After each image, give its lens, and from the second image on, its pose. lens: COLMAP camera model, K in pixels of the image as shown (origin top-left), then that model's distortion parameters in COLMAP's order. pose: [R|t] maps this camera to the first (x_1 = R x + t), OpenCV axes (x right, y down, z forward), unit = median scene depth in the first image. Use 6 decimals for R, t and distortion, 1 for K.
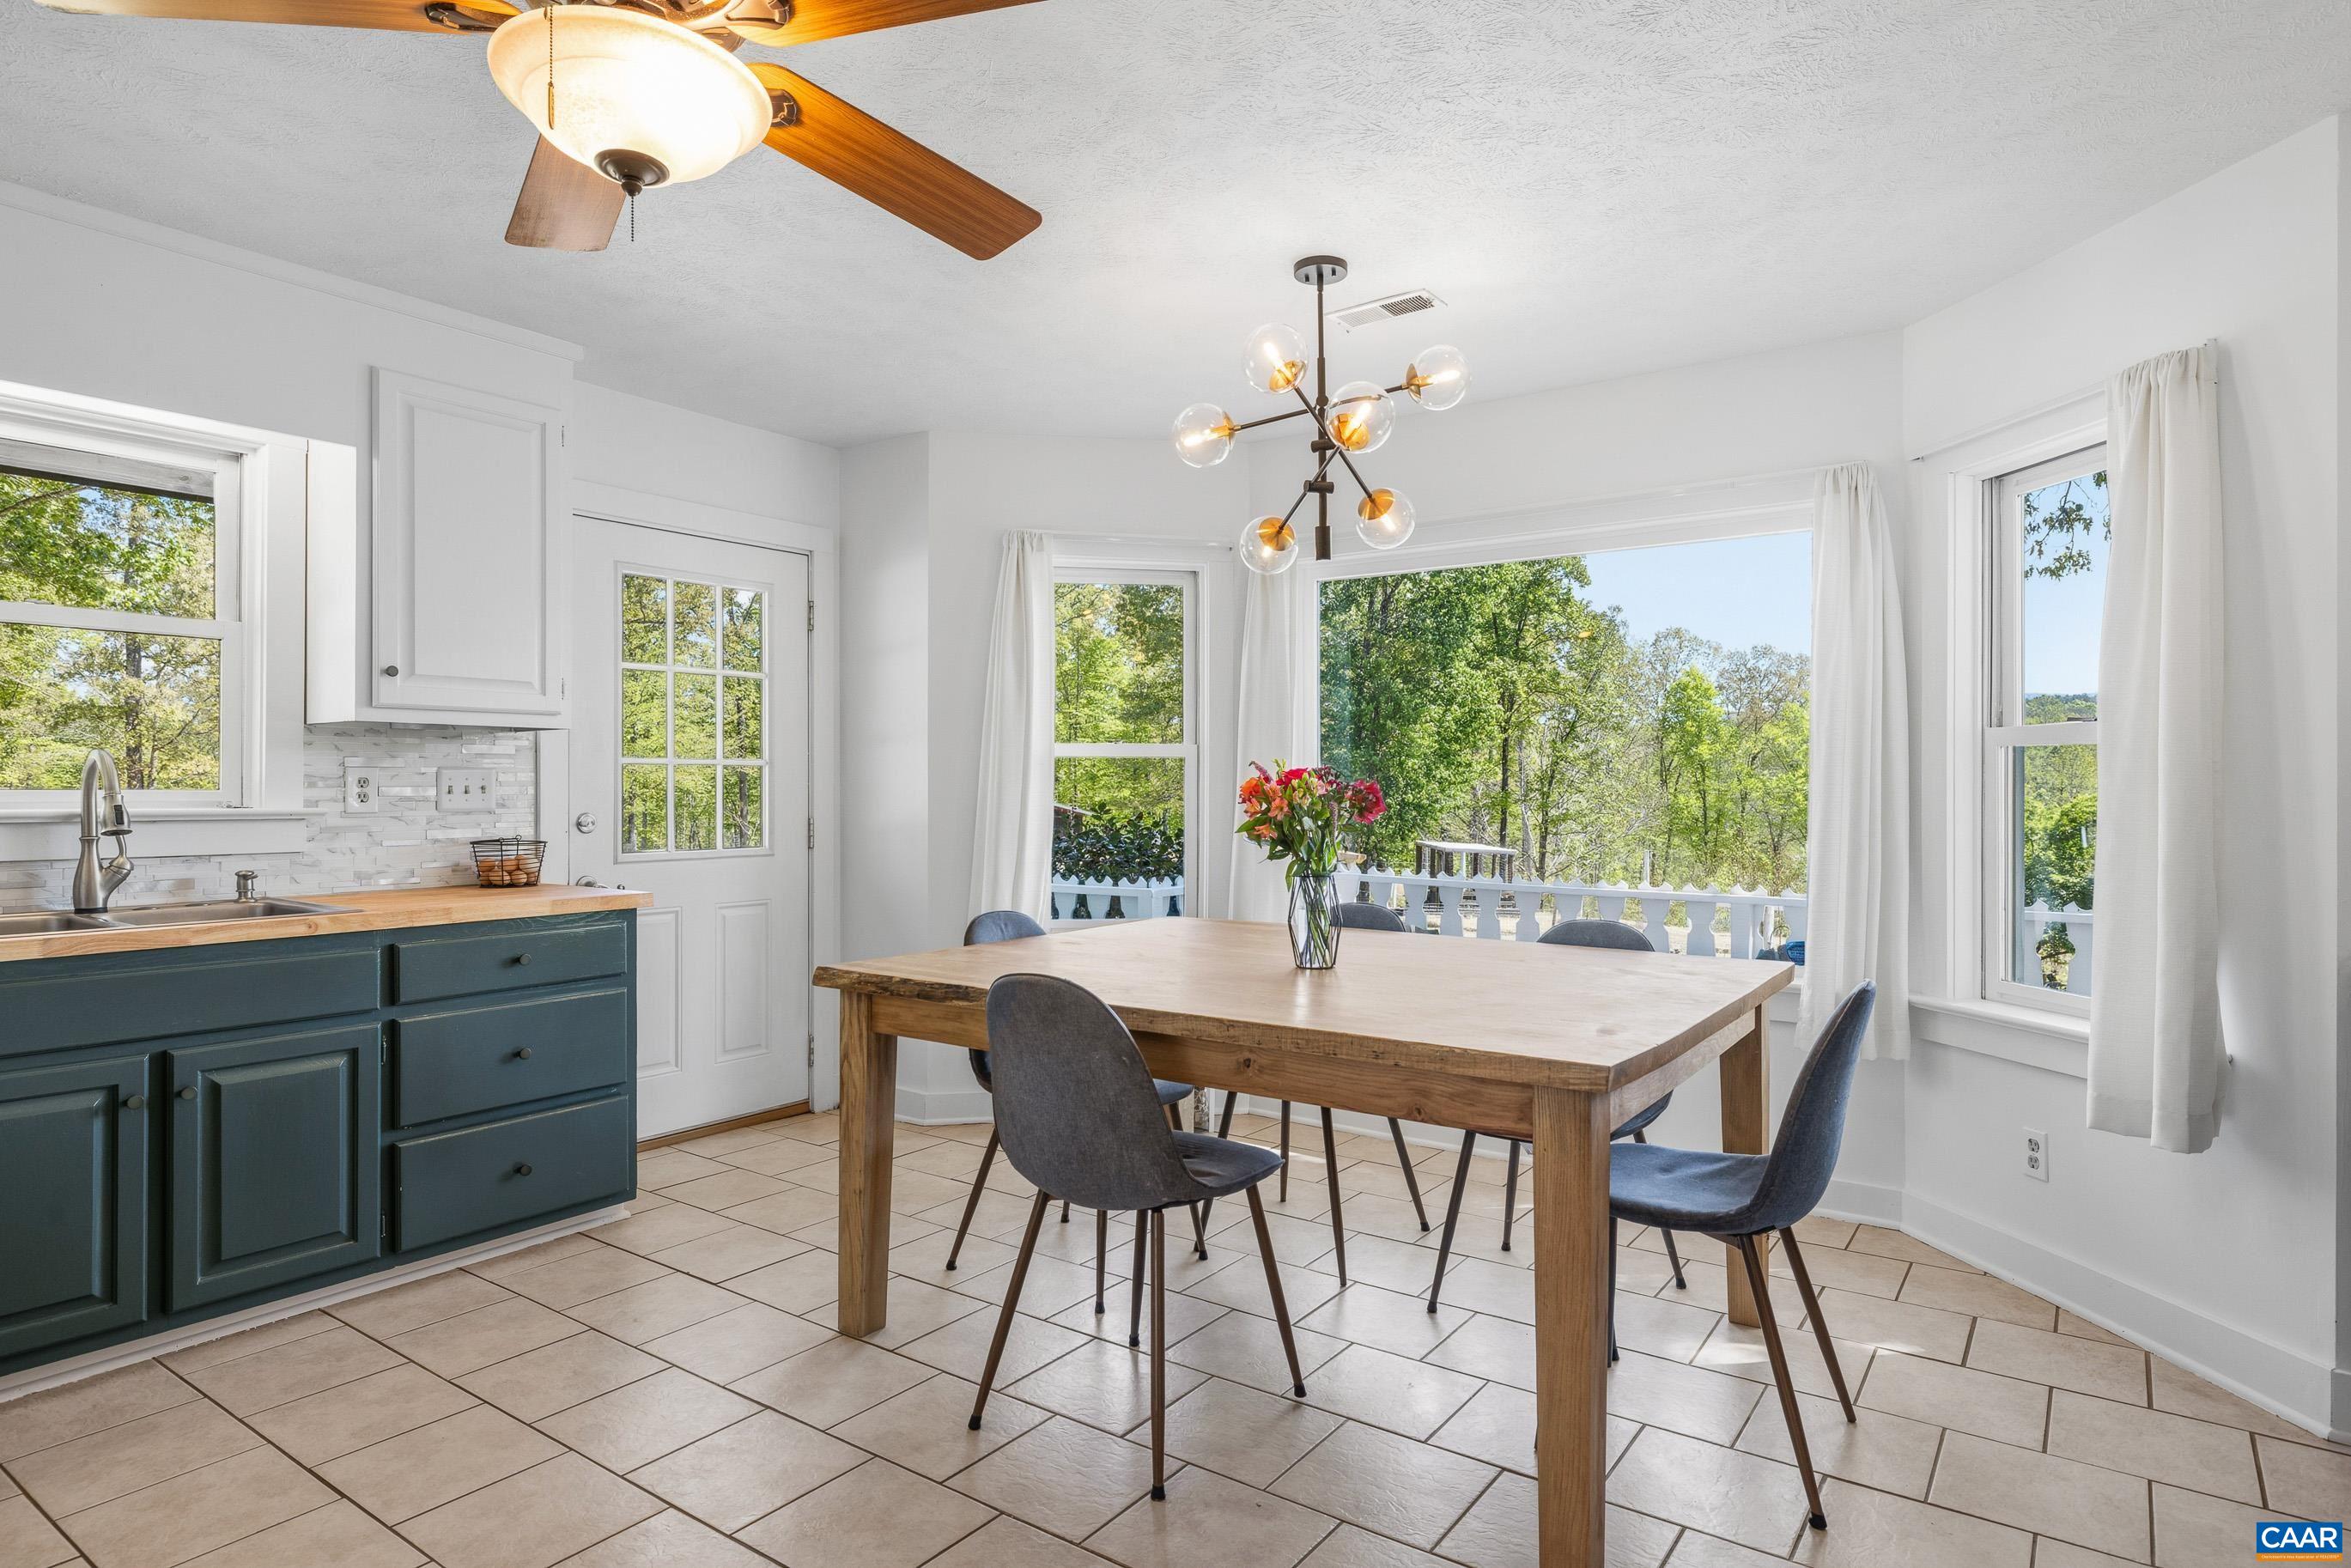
lens RADIAL K [[1300.8, 0, 1177.3], [0, 1300.8, 781.9], [0, 0, 1]] dist [-0.002601, -0.000467]
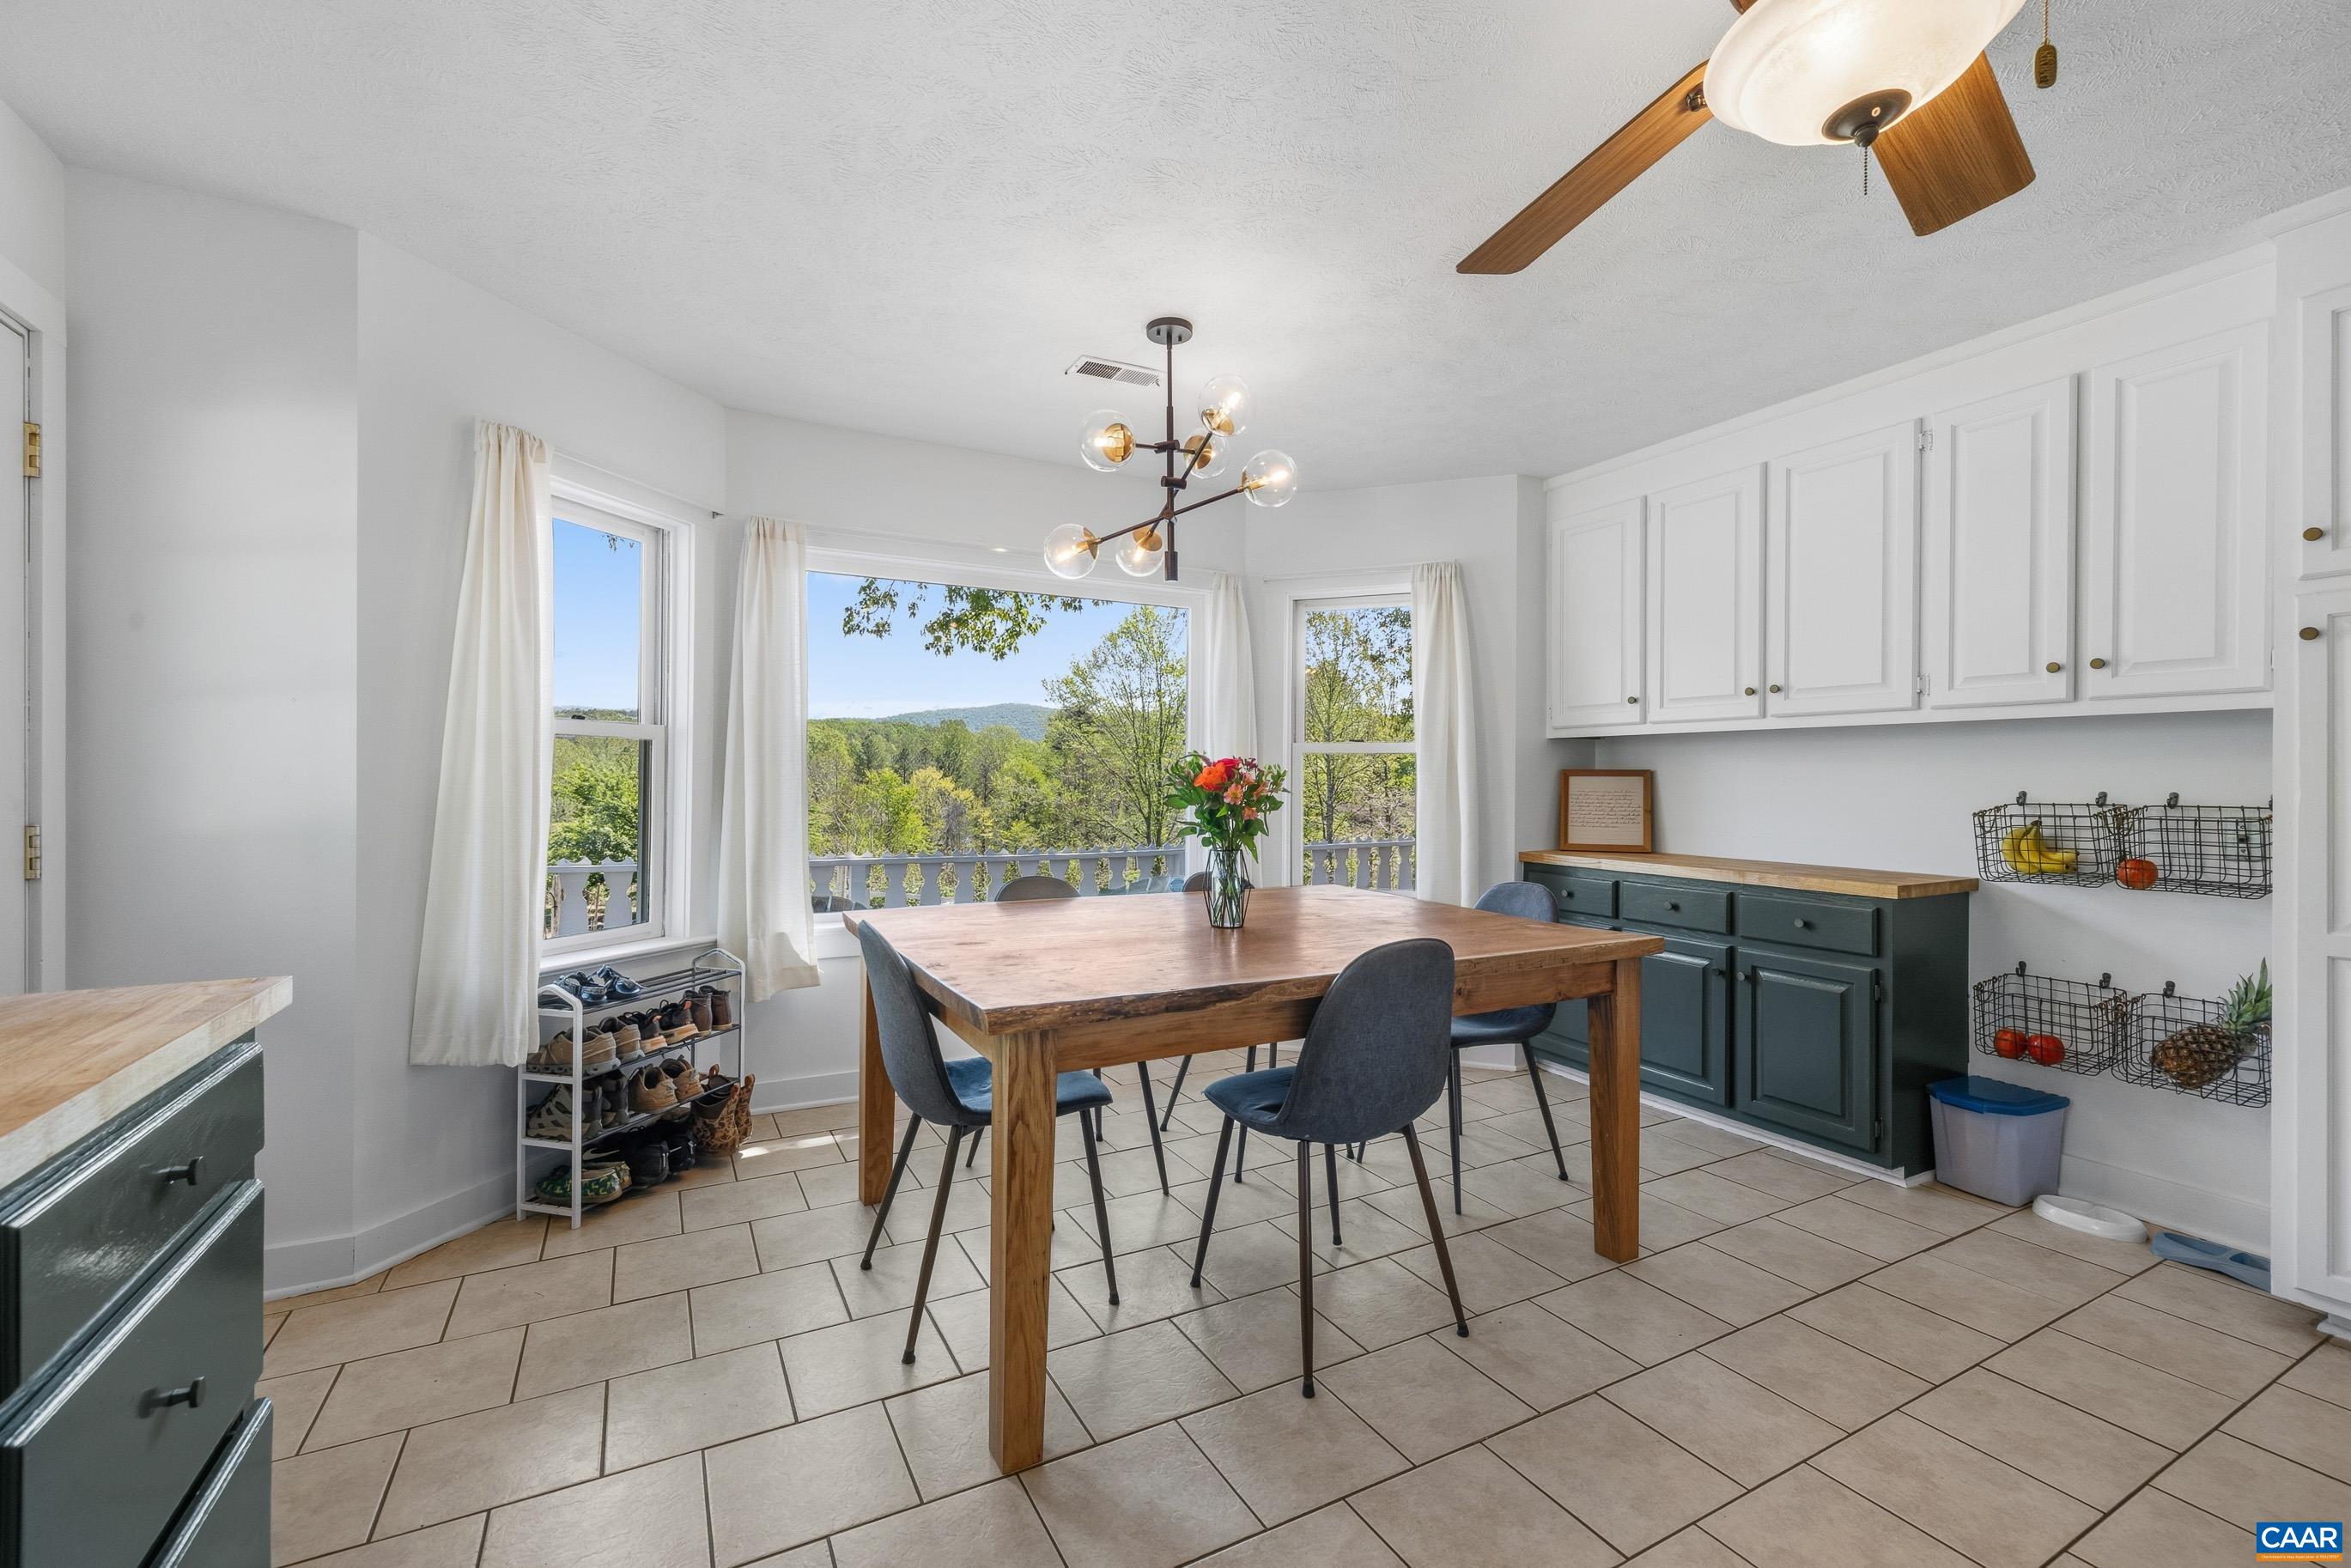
lens RADIAL K [[983.8, 0, 1185.5], [0, 983.8, 787.0], [0, 0, 1]] dist [0.001755, 0.000067]
pose [[0.435104, -0.005467, 0.900364, -0.639796], [-0.008854, 0.999907, 0.010350, 0.005118], [-0.900337, -0.012475, 0.435015, 0.565535]]
